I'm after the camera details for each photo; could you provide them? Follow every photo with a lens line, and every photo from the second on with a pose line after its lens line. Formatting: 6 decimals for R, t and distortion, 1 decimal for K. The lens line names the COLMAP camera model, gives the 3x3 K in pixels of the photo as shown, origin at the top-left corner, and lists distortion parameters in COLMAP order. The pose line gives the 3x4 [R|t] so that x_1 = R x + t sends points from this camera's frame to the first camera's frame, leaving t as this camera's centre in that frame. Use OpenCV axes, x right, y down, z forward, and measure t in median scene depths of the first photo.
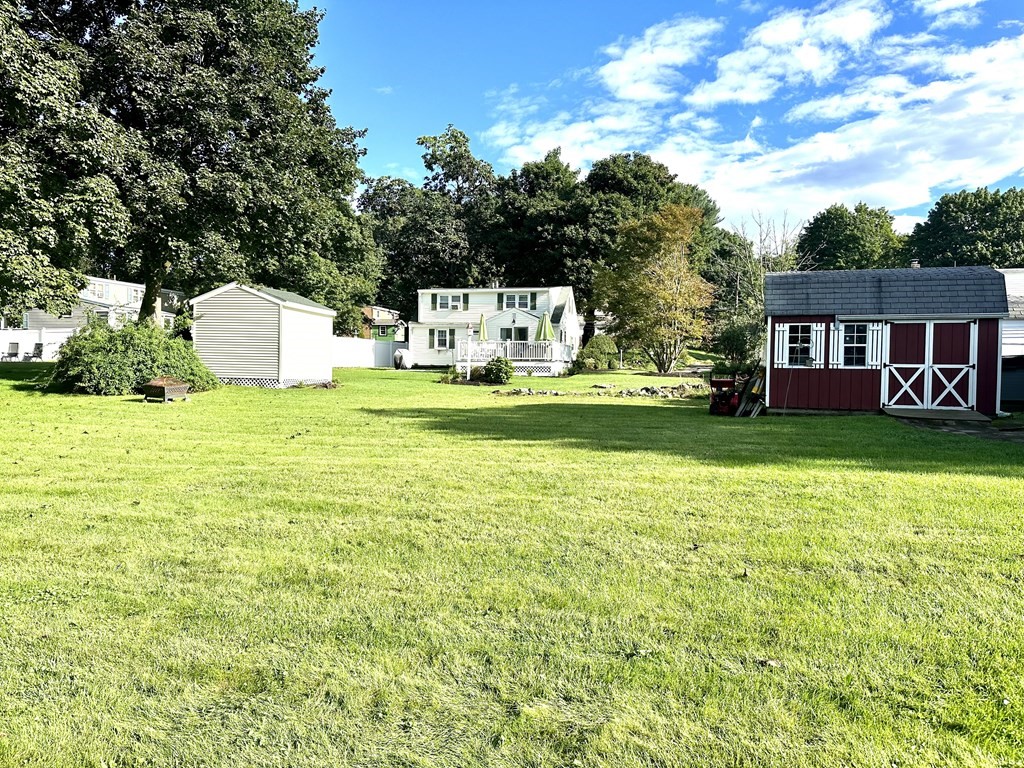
lens RADIAL K [[728.4, 0, 512.0], [0, 728.4, 384.0], [0, 0, 1]] dist [0.152440, -0.313483]
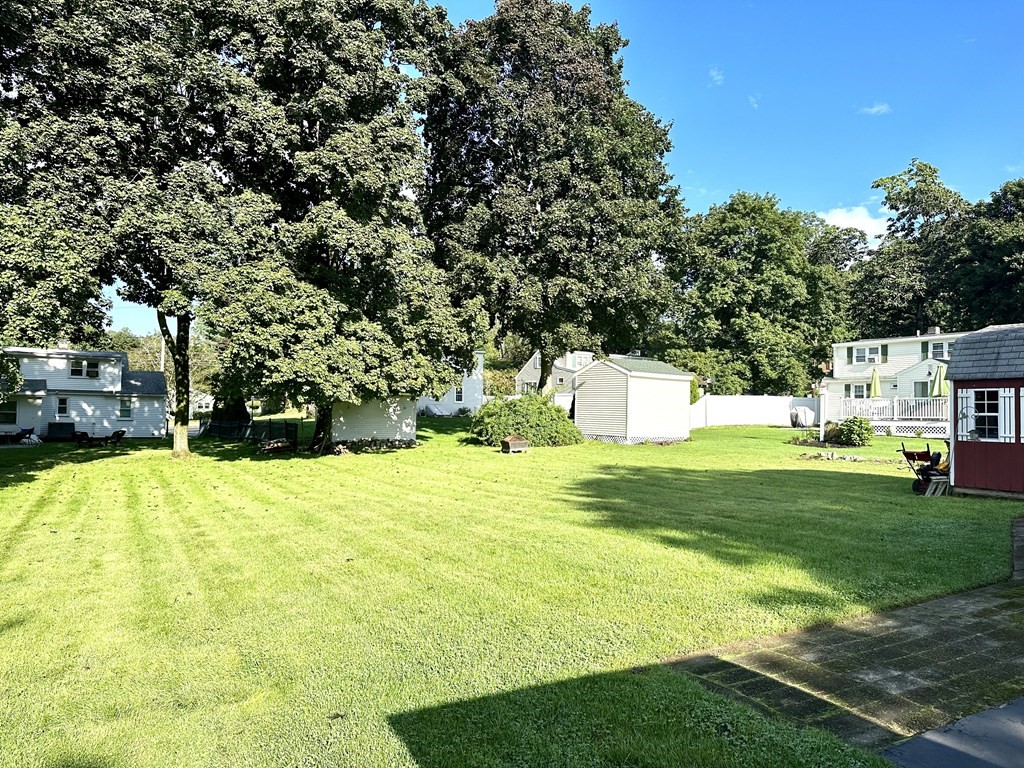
lens RADIAL K [[723.7, 0, 512.0], [0, 723.7, 384.0], [0, 0, 1]] dist [0.144324, -0.187495]
pose [[0.729803, -0.031566, -0.682929, 0.573797], [-0.013927, 0.998040, -0.061015, -0.027628], [0.683516, 0.054040, 0.727932, 0.009484]]
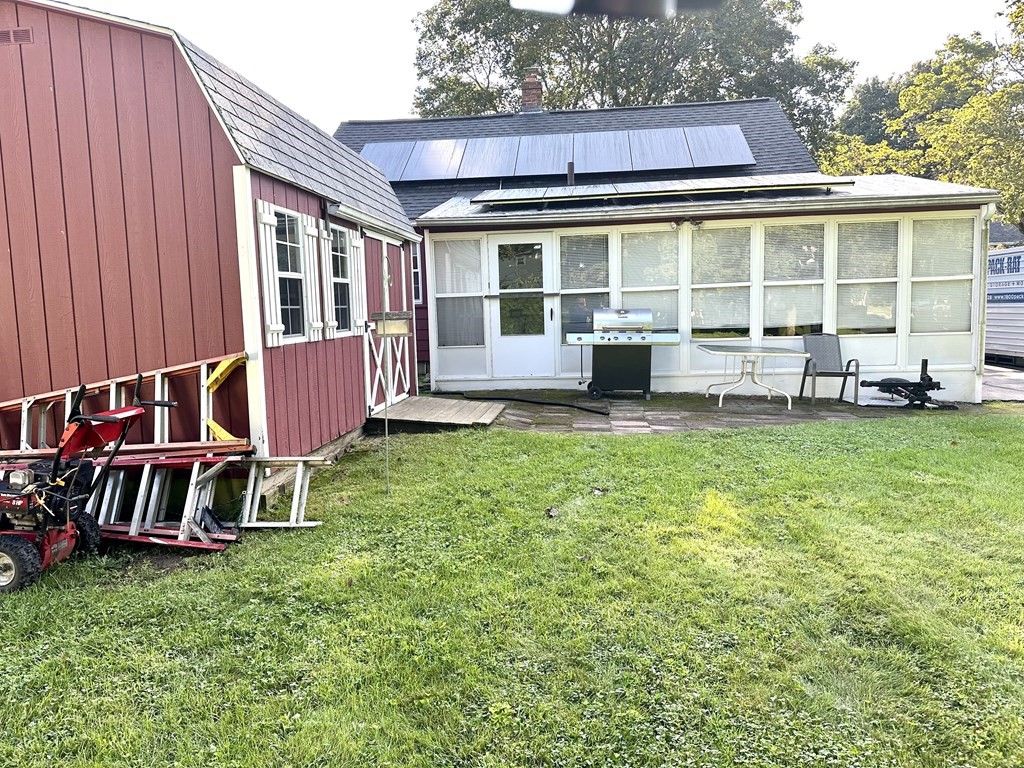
lens RADIAL K [[728.4, 0, 512.0], [0, 728.4, 384.0], [0, 0, 1]] dist [0.152440, -0.313483]
pose [[-0.246797, -0.105366, 0.963322, 0.032600], [0.045987, 0.991678, 0.120249, -0.038872], [-0.967976, 0.073977, -0.239897, 0.986914]]
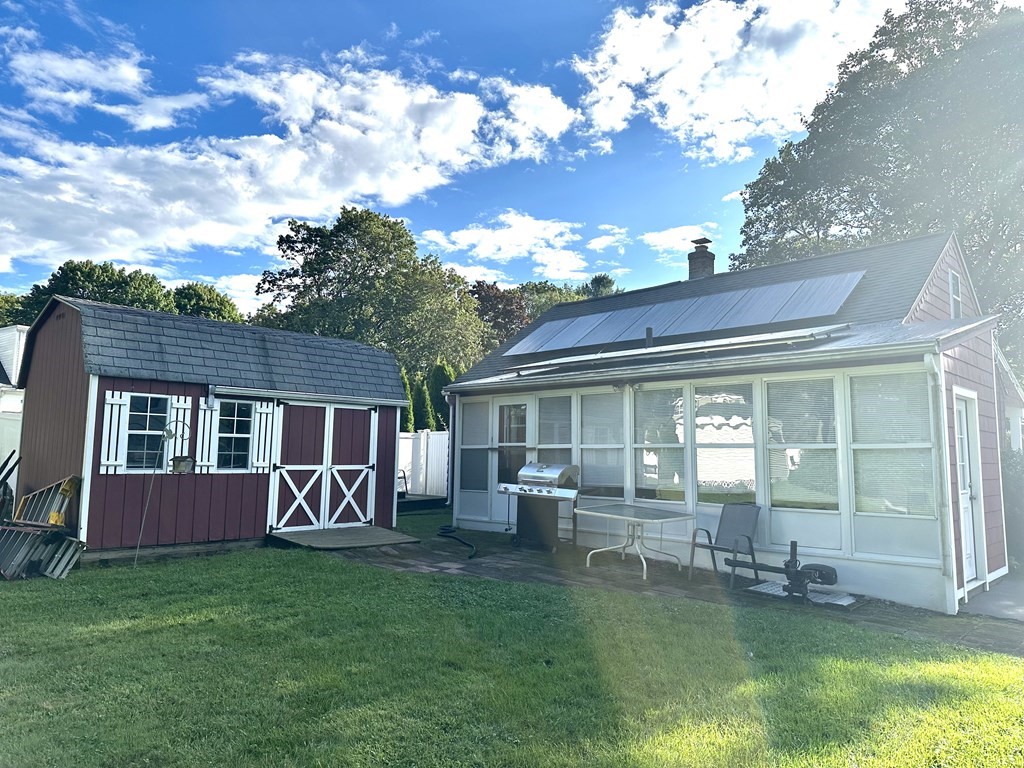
lens RADIAL K [[723.7, 0, 512.0], [0, 723.7, 384.0], [0, 0, 1]] dist [0.144324, -0.187495]
pose [[0.410058, 0.089290, 0.907678, -0.010892], [0.010294, 0.994680, -0.102499, -0.028581], [-0.912002, 0.051374, 0.406957, 0.517594]]
